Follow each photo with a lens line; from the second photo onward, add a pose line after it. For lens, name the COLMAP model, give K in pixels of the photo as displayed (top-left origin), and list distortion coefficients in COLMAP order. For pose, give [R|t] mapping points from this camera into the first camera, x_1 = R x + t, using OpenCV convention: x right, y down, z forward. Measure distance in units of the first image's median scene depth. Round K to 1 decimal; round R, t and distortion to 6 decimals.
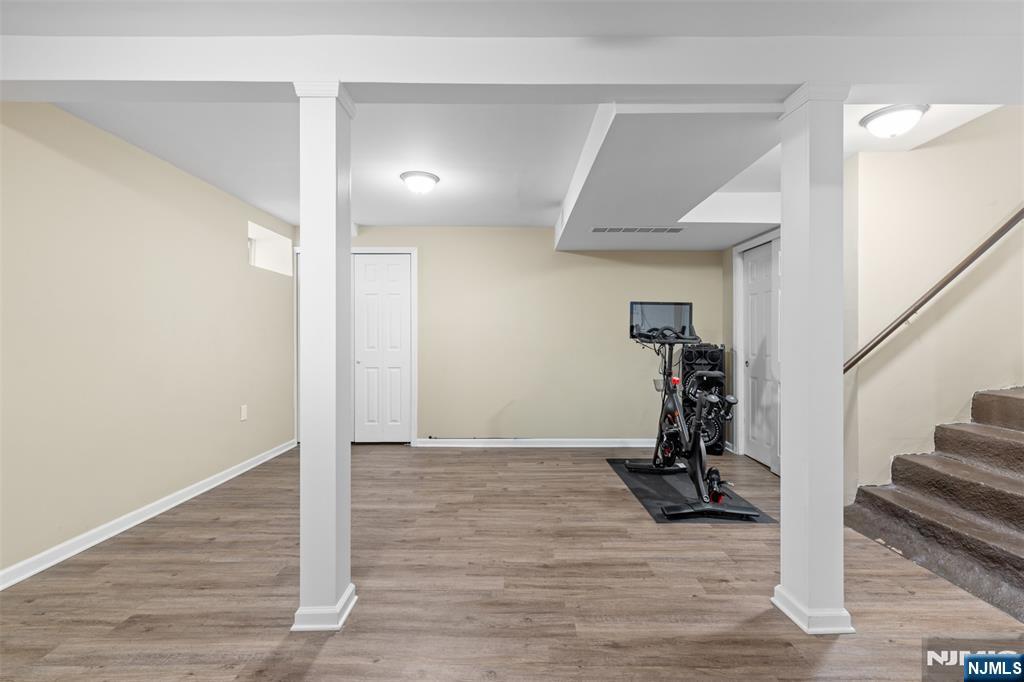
lens RADIAL K [[464.3, 0, 511.5], [0, 464.3, 340.8], [0, 0, 1]] dist [0.010993, -0.002170]
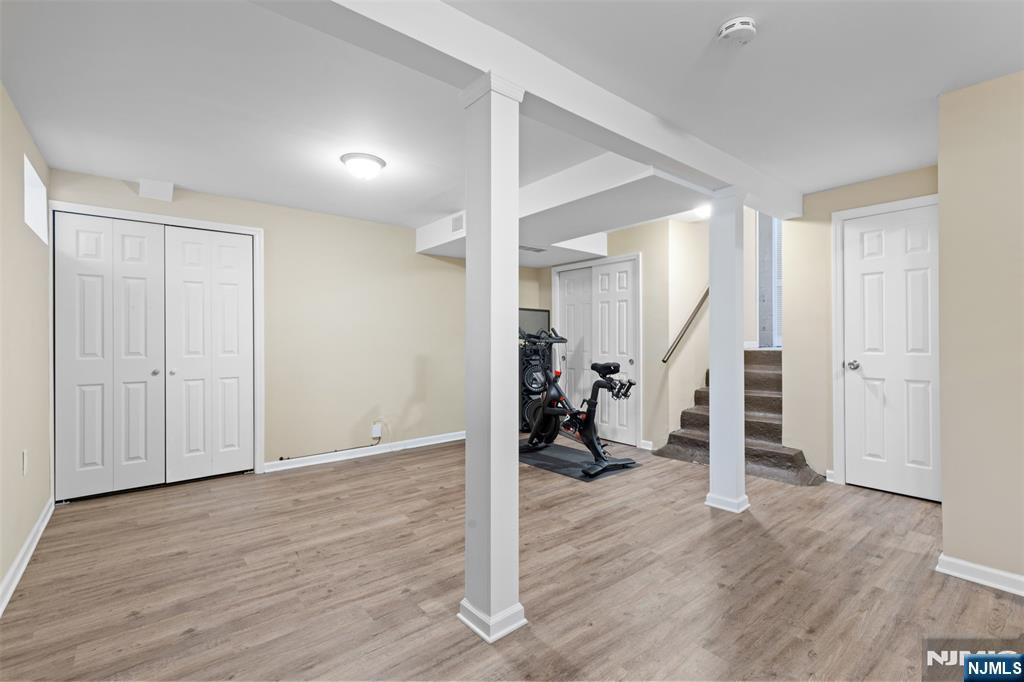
lens RADIAL K [[464.3, 0, 517.3], [0, 464.3, 339.7], [0, 0, 1]] dist [0.010993, -0.002170]
pose [[0.763705, -0.004560, 0.645550, -0.665609], [0.008724, 0.999957, -0.003257, 0.000974], [-0.645507, 0.008120, 0.763711, 0.145590]]
